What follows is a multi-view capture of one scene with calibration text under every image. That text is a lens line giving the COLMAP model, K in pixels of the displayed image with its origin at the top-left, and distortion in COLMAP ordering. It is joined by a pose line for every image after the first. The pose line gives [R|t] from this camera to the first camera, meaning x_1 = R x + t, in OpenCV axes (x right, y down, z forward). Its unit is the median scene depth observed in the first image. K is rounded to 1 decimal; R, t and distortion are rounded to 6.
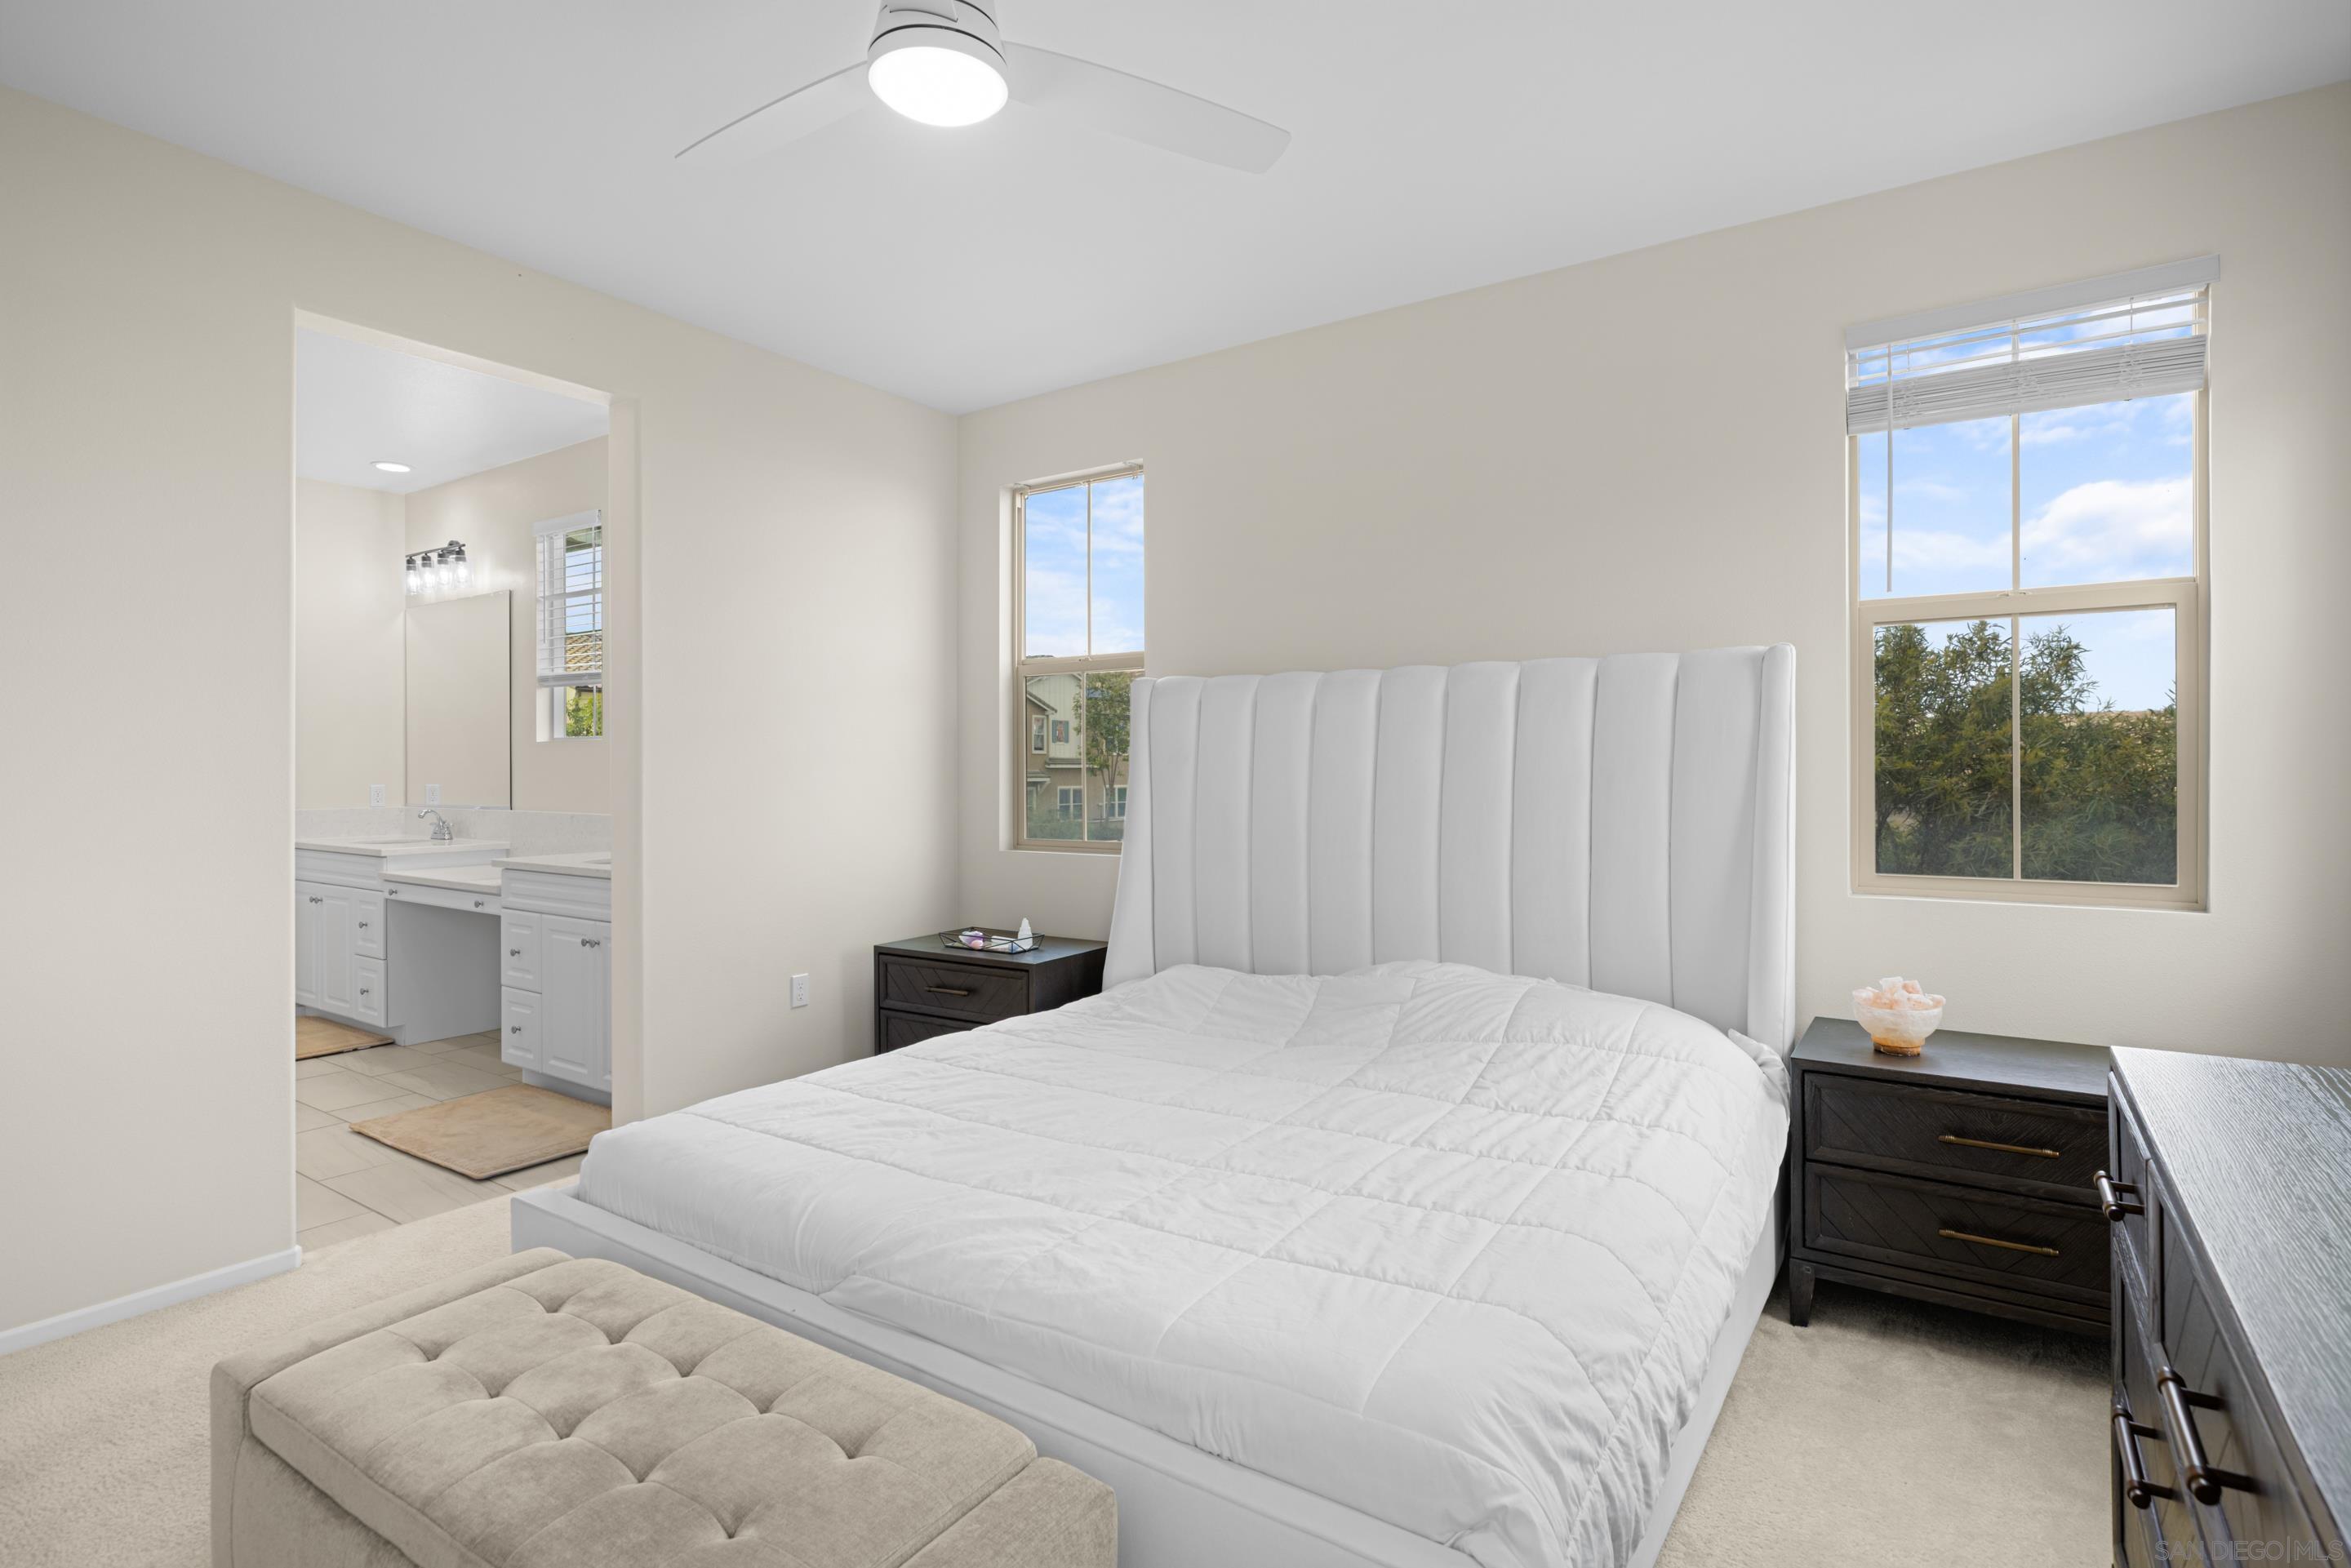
lens RADIAL K [[1145.3, 0, 1174.1], [0, 1145.3, 786.4], [0, 0, 1]] dist [-0.007750, 0.001353]
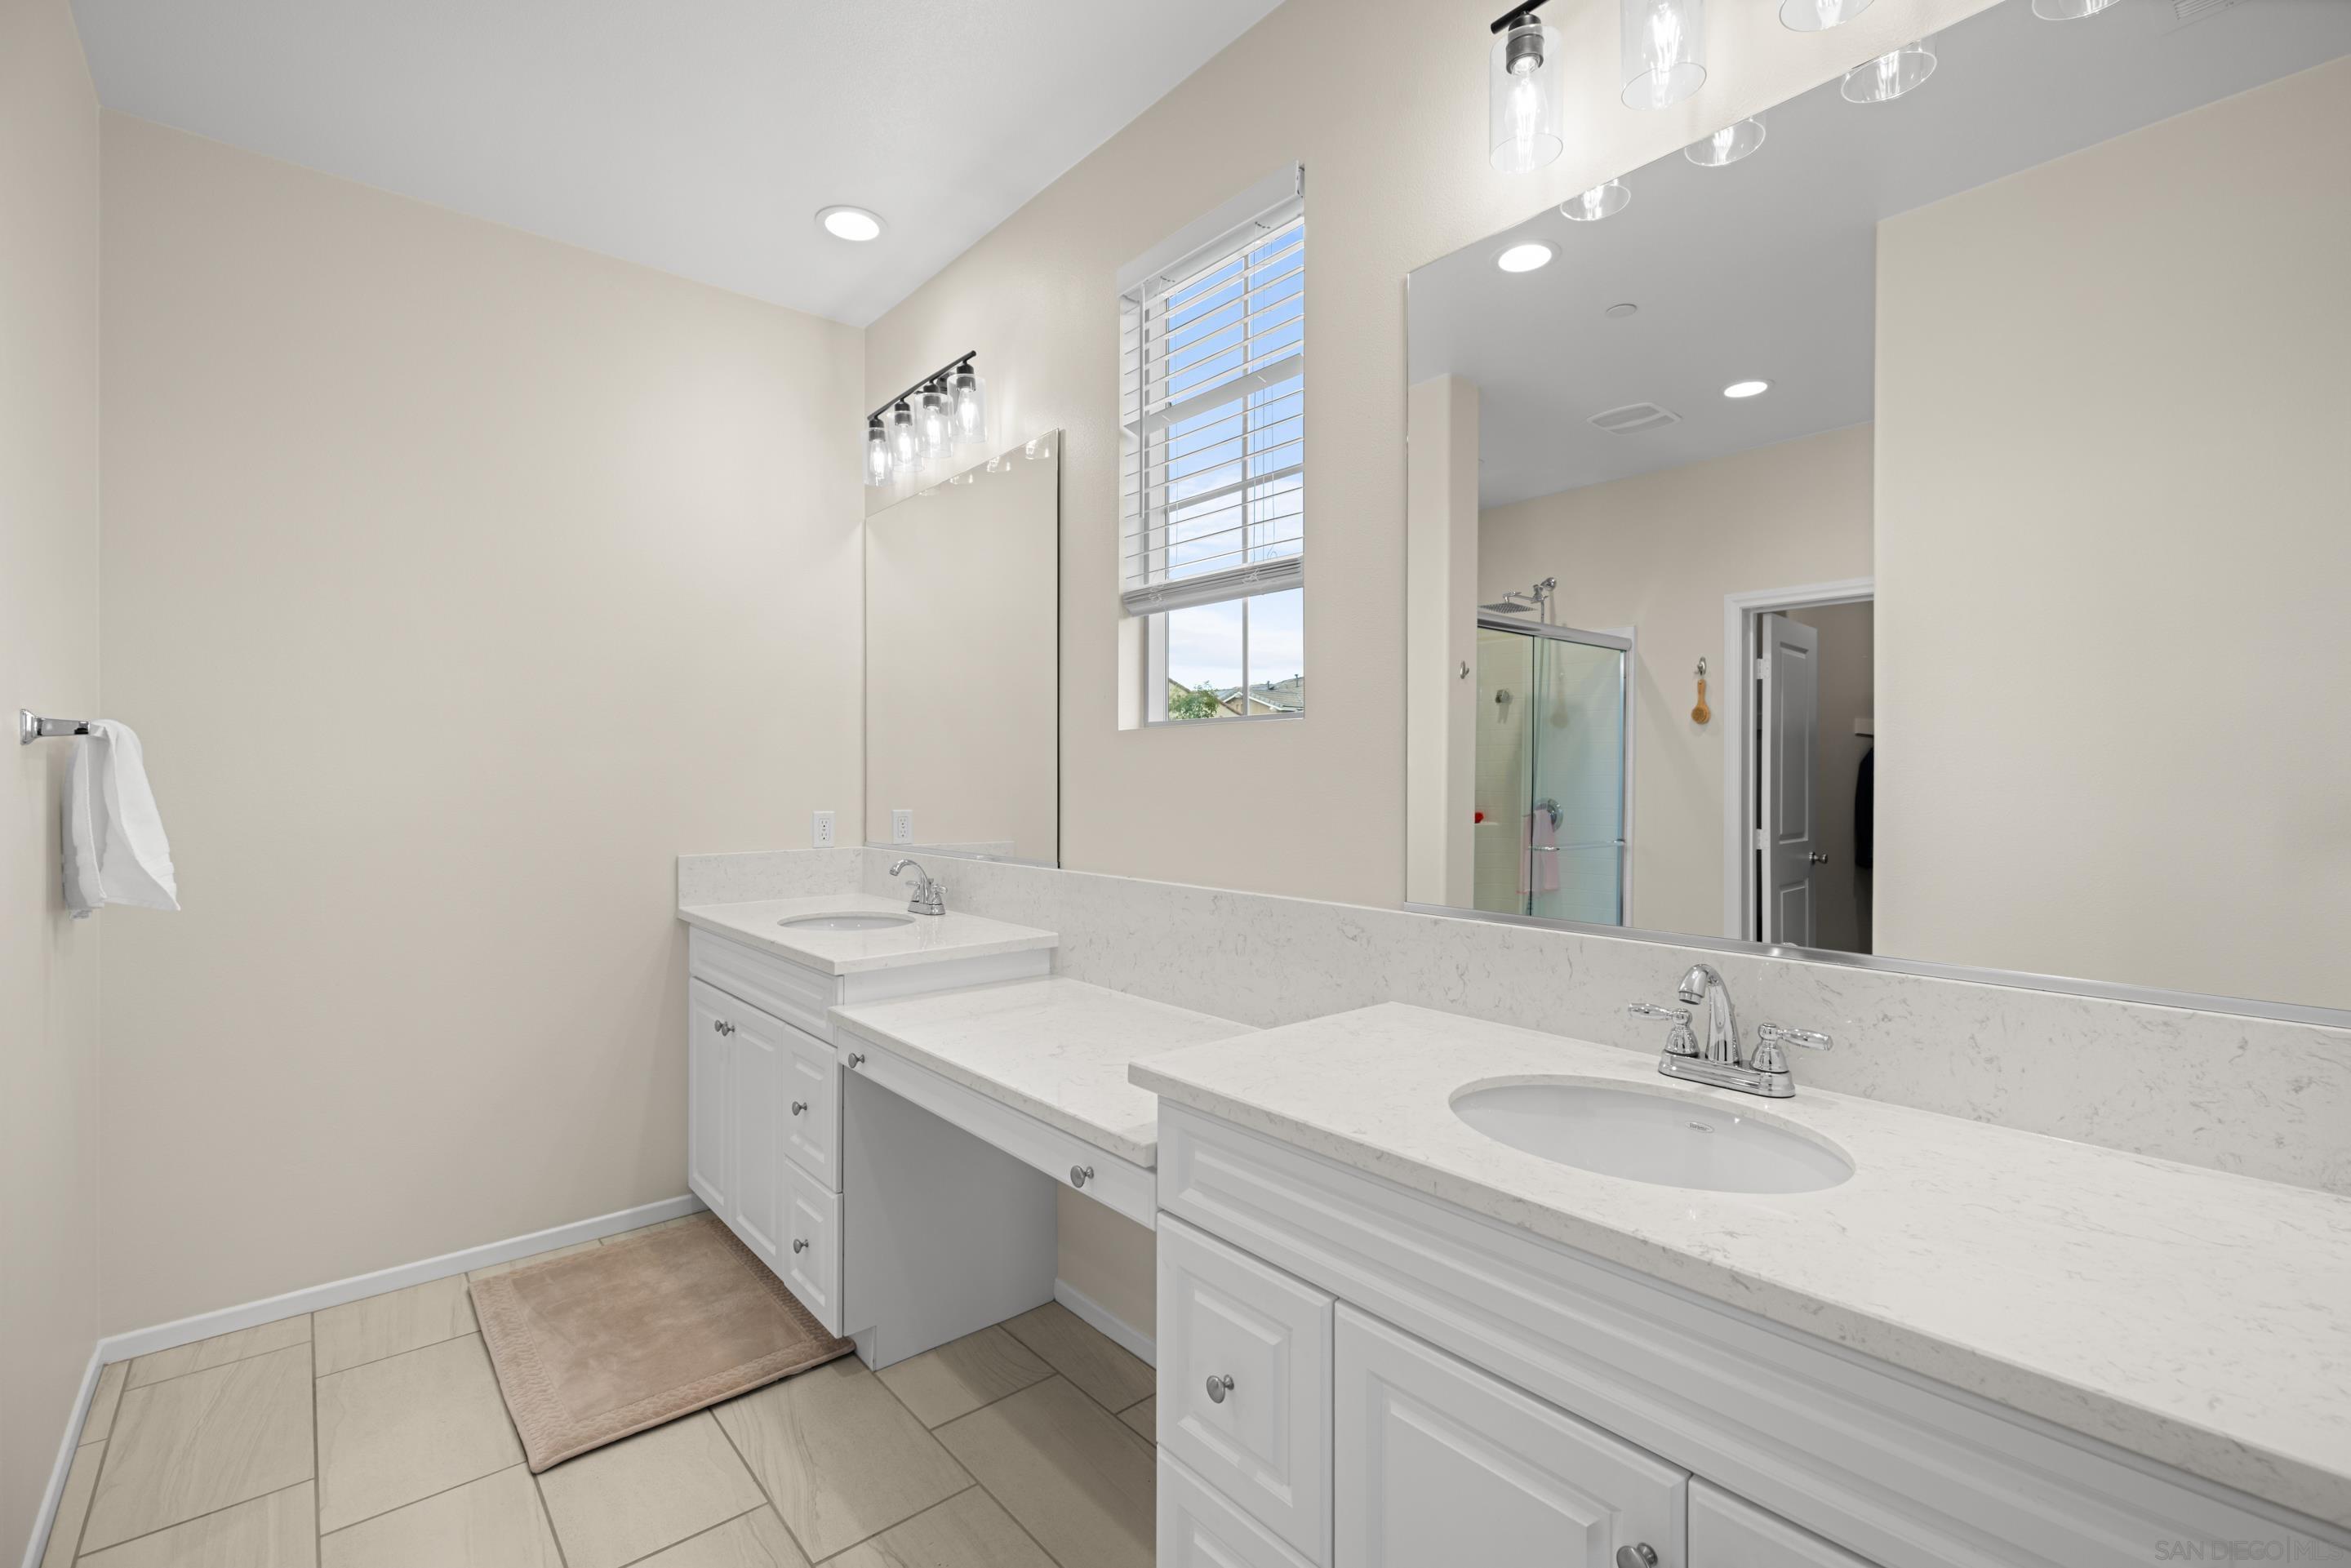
lens RADIAL K [[1052.8, 0, 1182.3], [0, 1052.8, 779.5], [0, 0, 1]] dist [0.004497, -0.000137]
pose [[0.963040, -0.000452, -0.269358, -0.396531], [-0.001899, 0.999962, -0.008467, -0.013902], [0.269352, 0.008666, 0.963003, 0.559208]]
